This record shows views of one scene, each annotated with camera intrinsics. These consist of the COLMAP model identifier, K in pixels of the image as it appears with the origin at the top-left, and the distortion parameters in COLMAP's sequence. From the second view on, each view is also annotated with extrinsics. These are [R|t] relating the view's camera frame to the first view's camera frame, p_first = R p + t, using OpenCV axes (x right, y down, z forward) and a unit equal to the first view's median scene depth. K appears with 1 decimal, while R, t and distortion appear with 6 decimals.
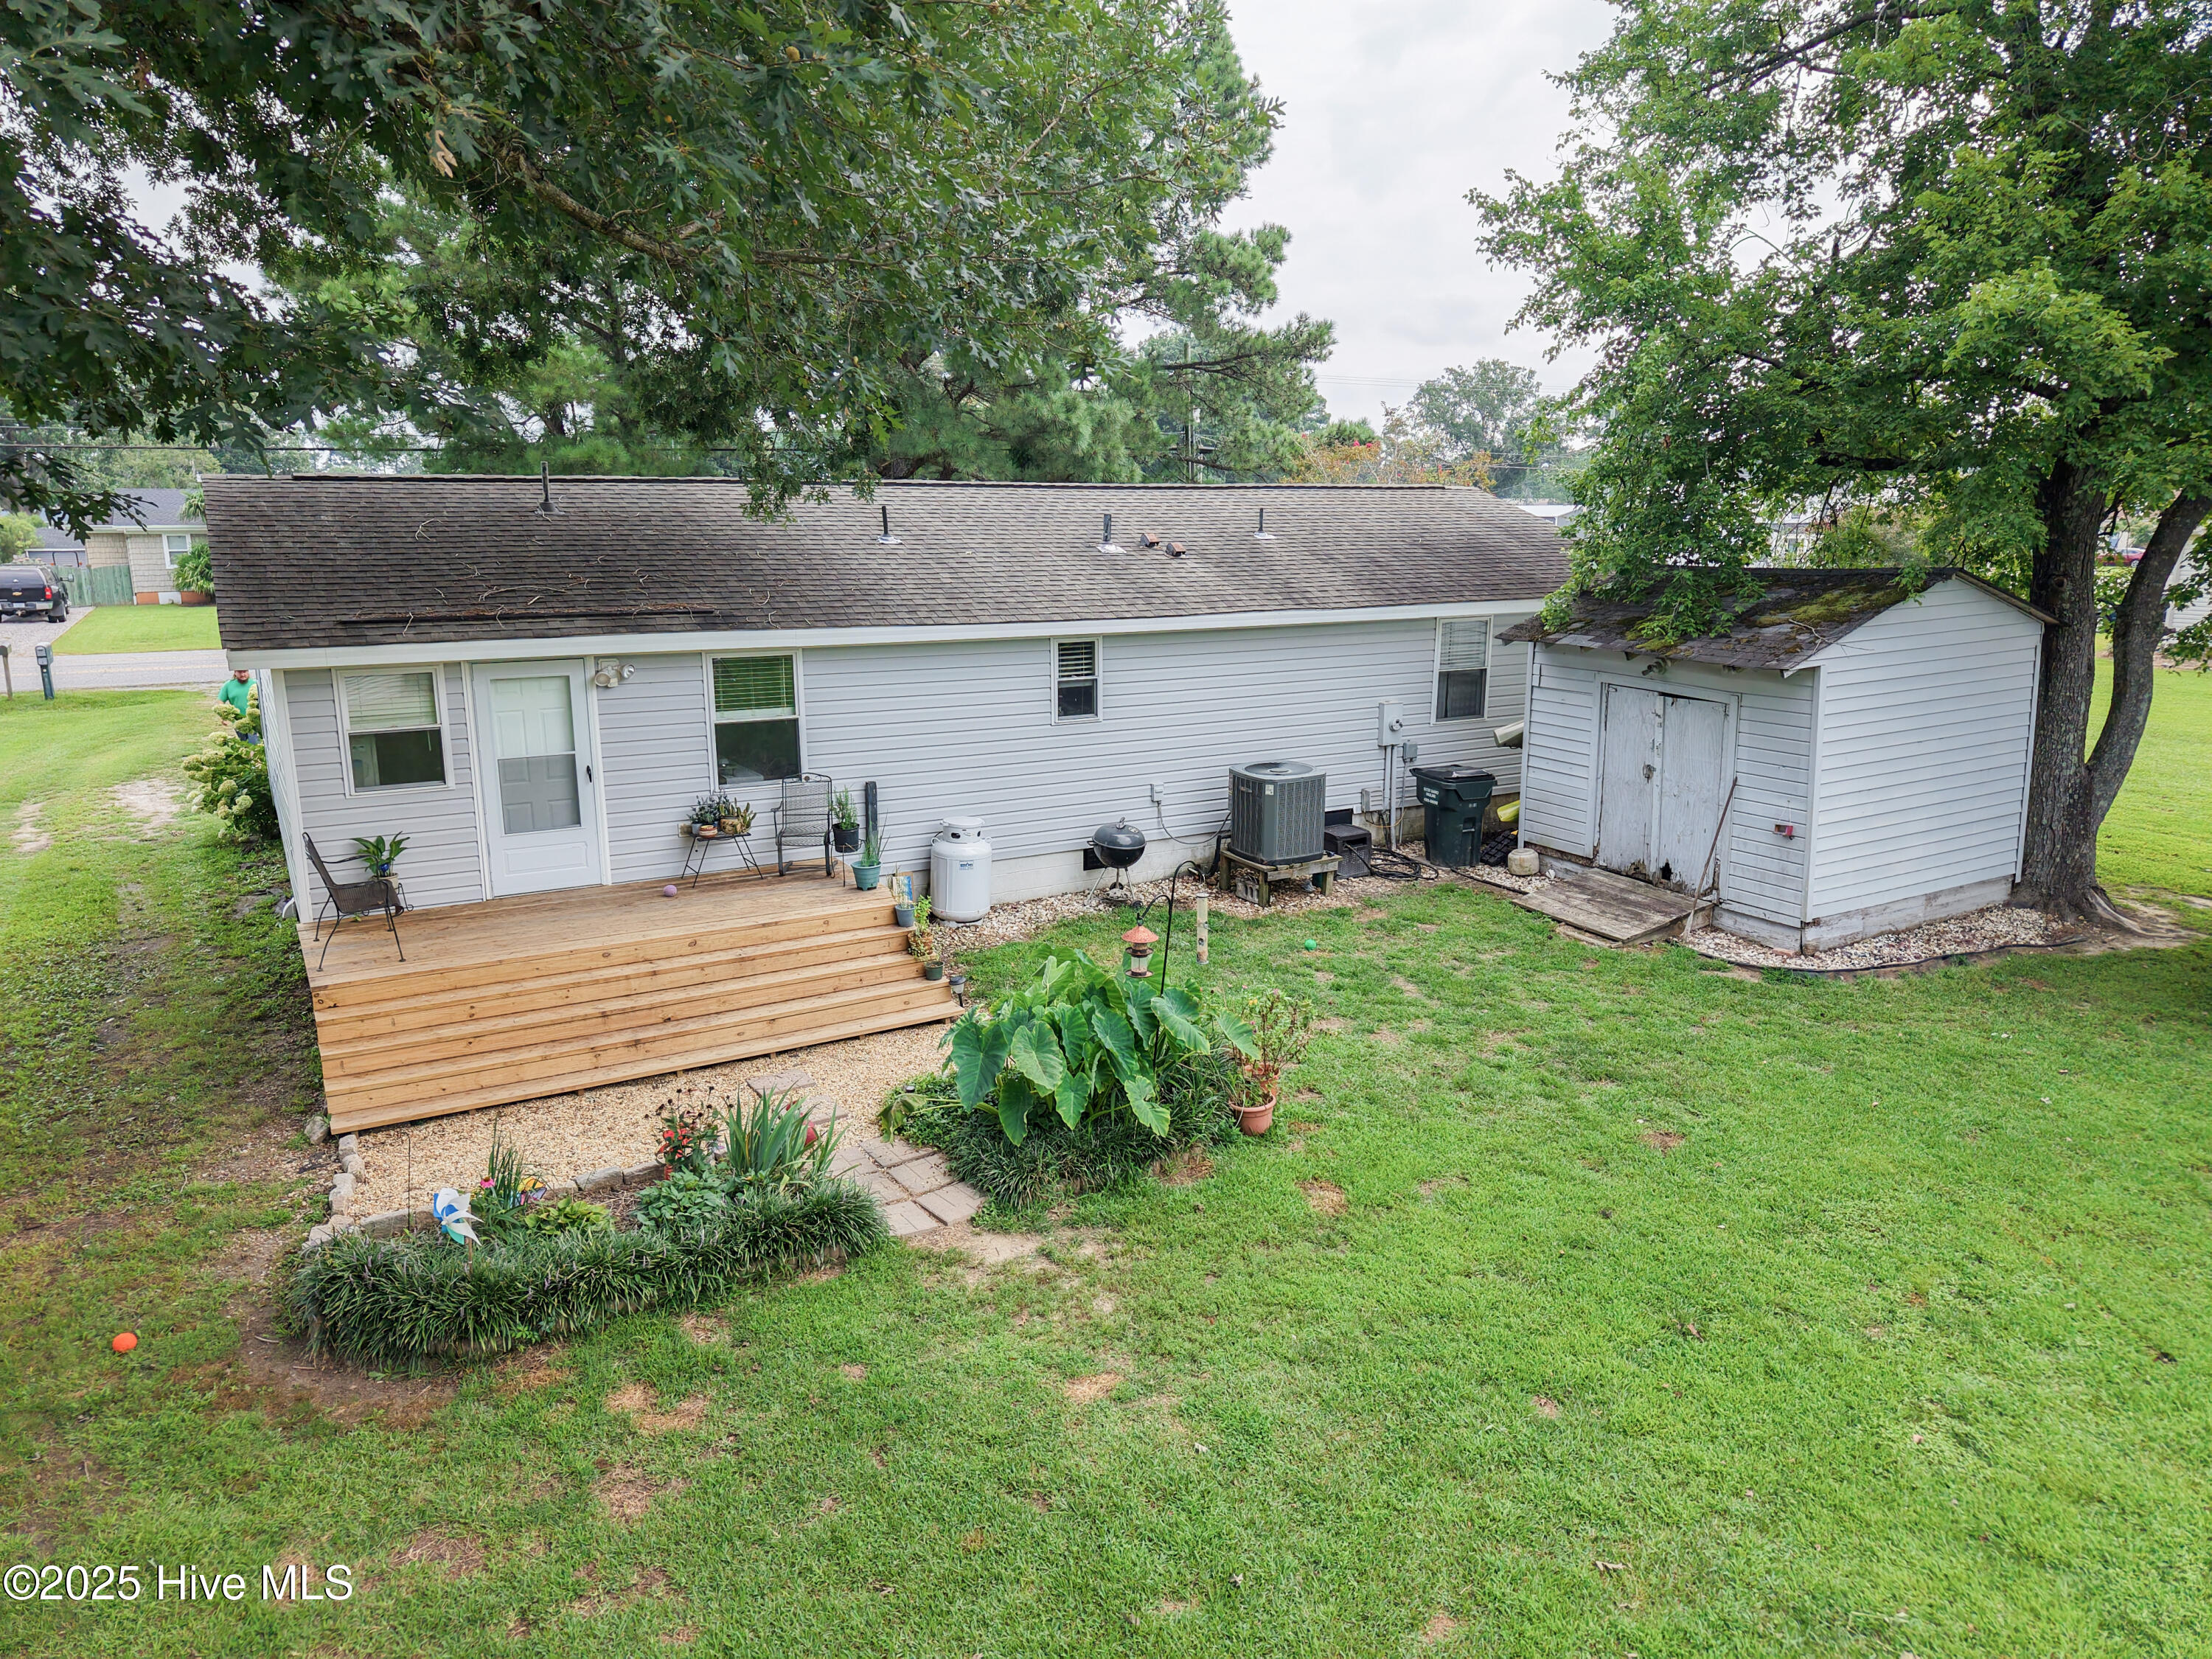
lens RADIAL K [[1516.8, 0, 1107.6], [0, 1516.8, 878.5], [0, 0, 1]] dist [0.008333, -0.002079]
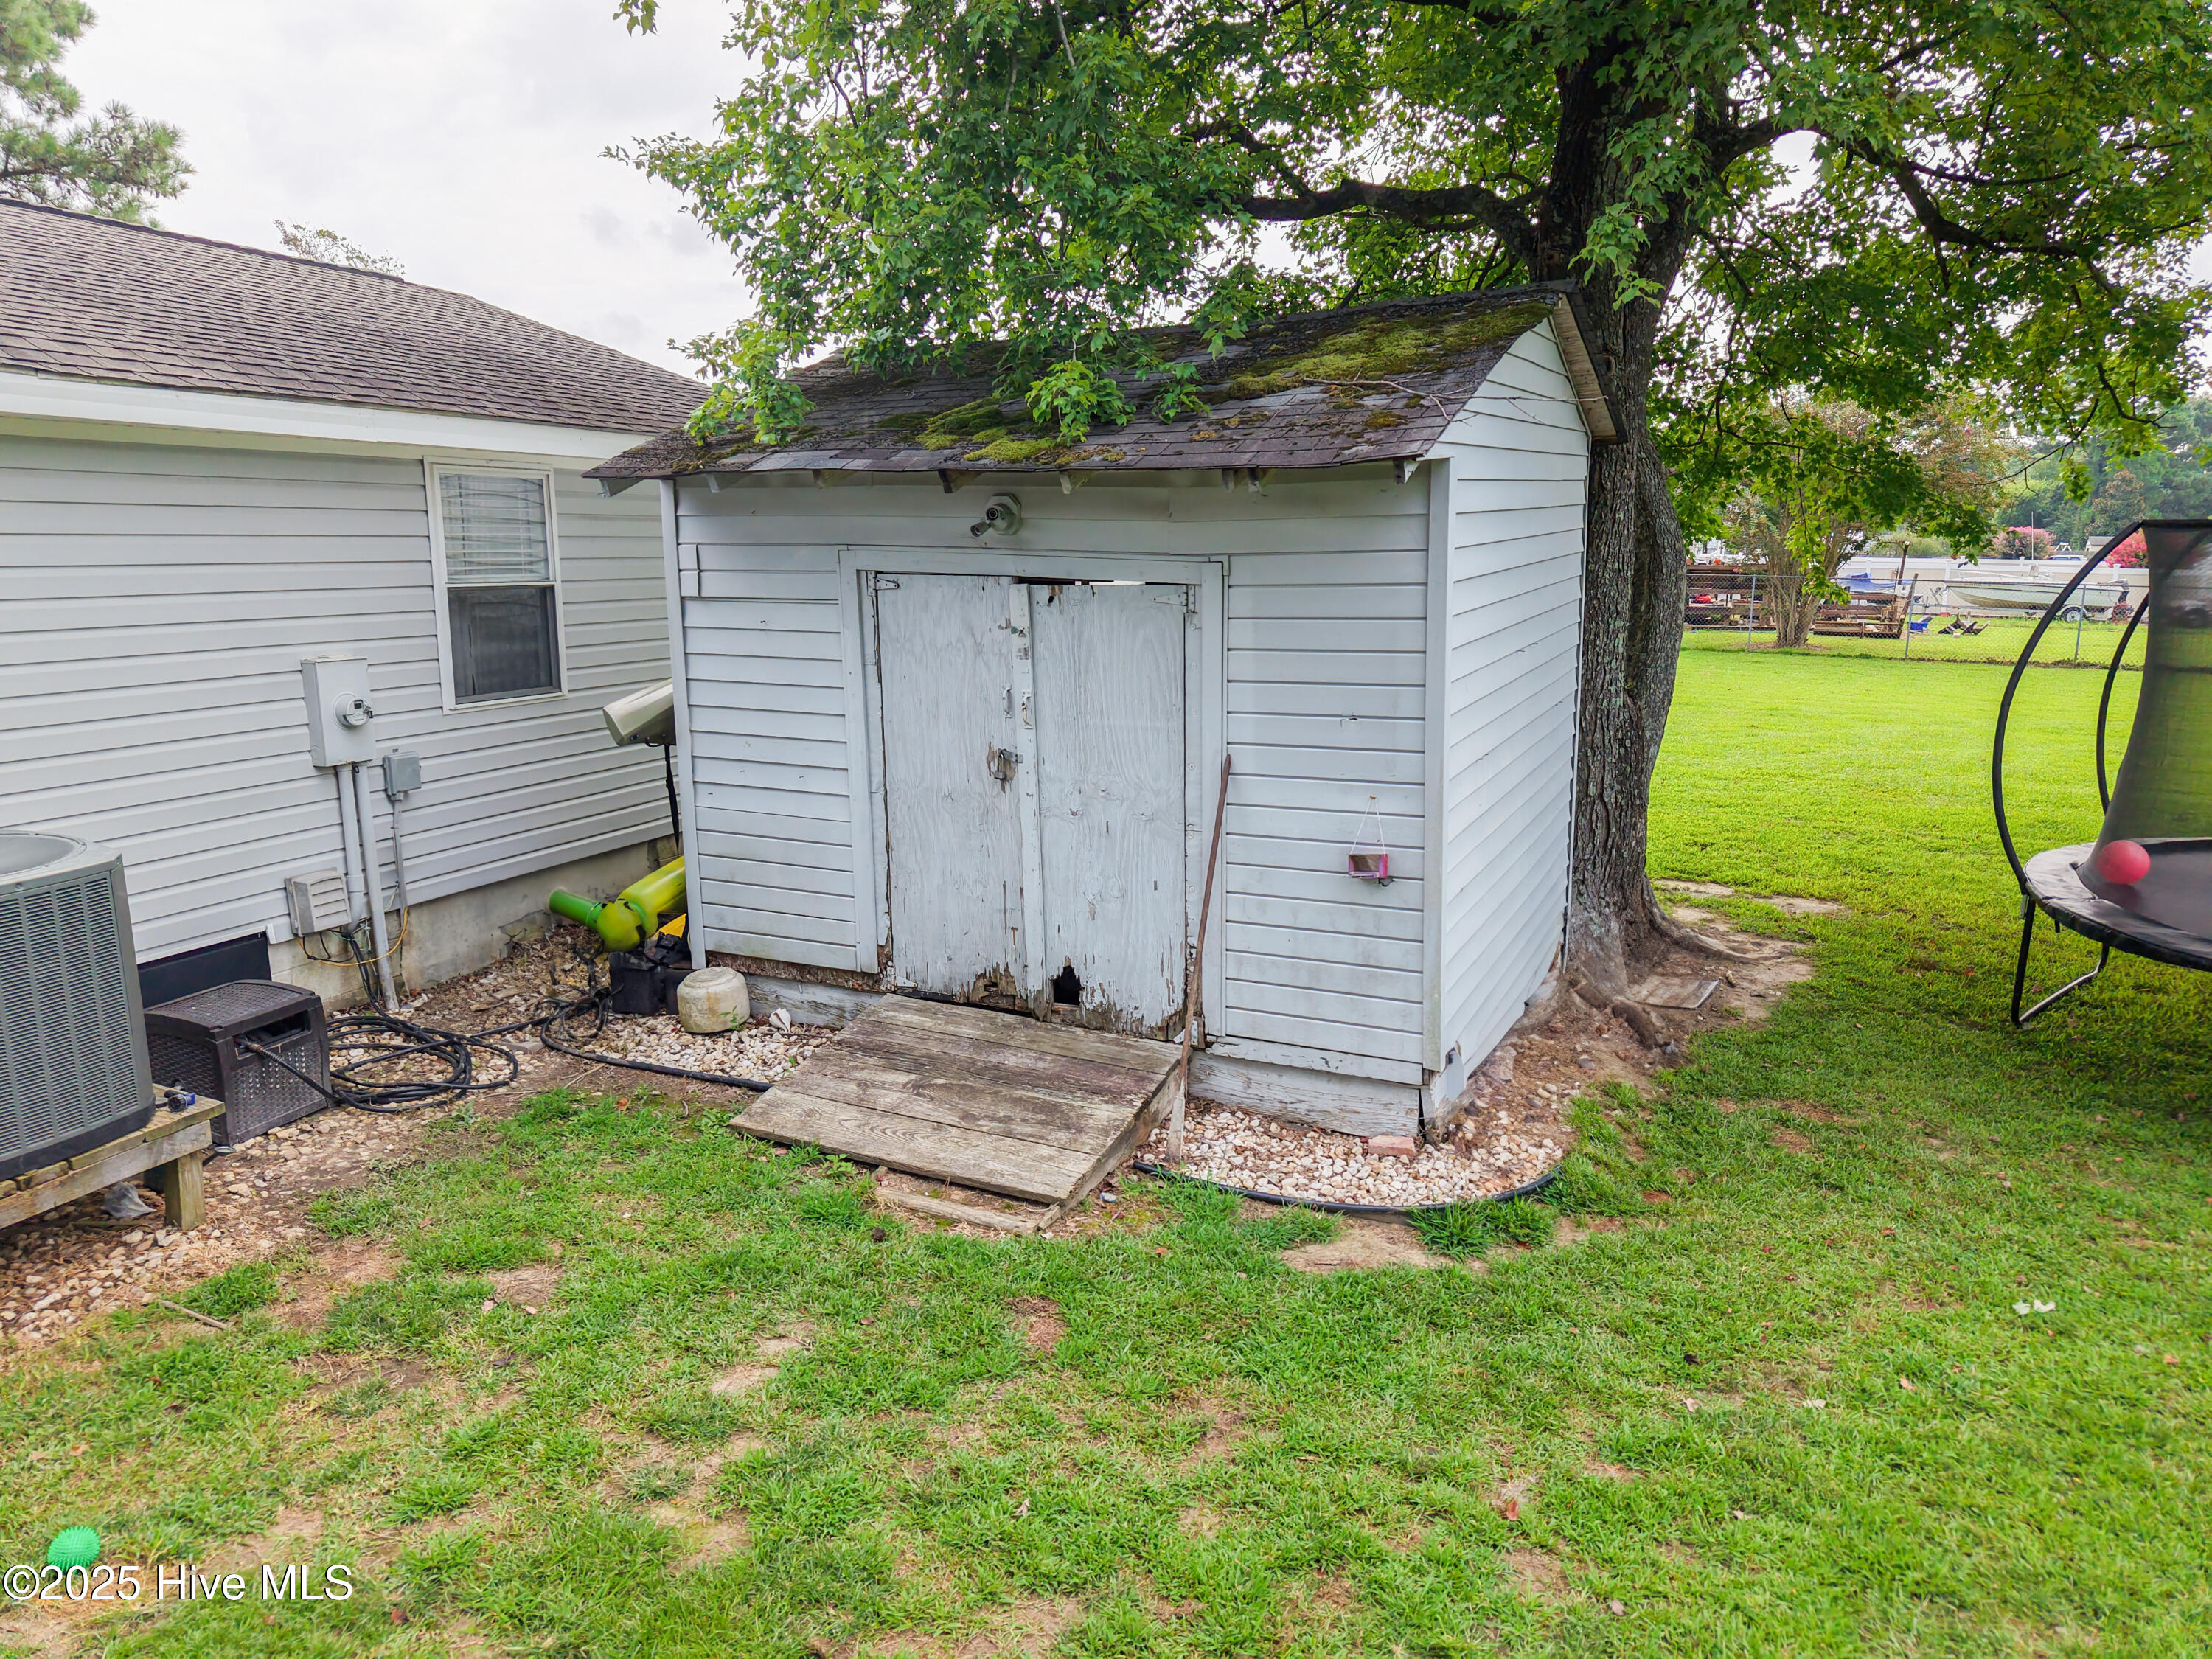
lens RADIAL K [[1558.4, 0, 1134.9], [0, 1558.4, 833.0], [0, 0, 1]] dist [0.043333, -0.123711]
pose [[0.804822, -0.112941, 0.582672, 0.125518], [0.140051, 0.990143, -0.001524, -0.044776], [-0.576756, 0.082830, 0.812706, 0.614742]]
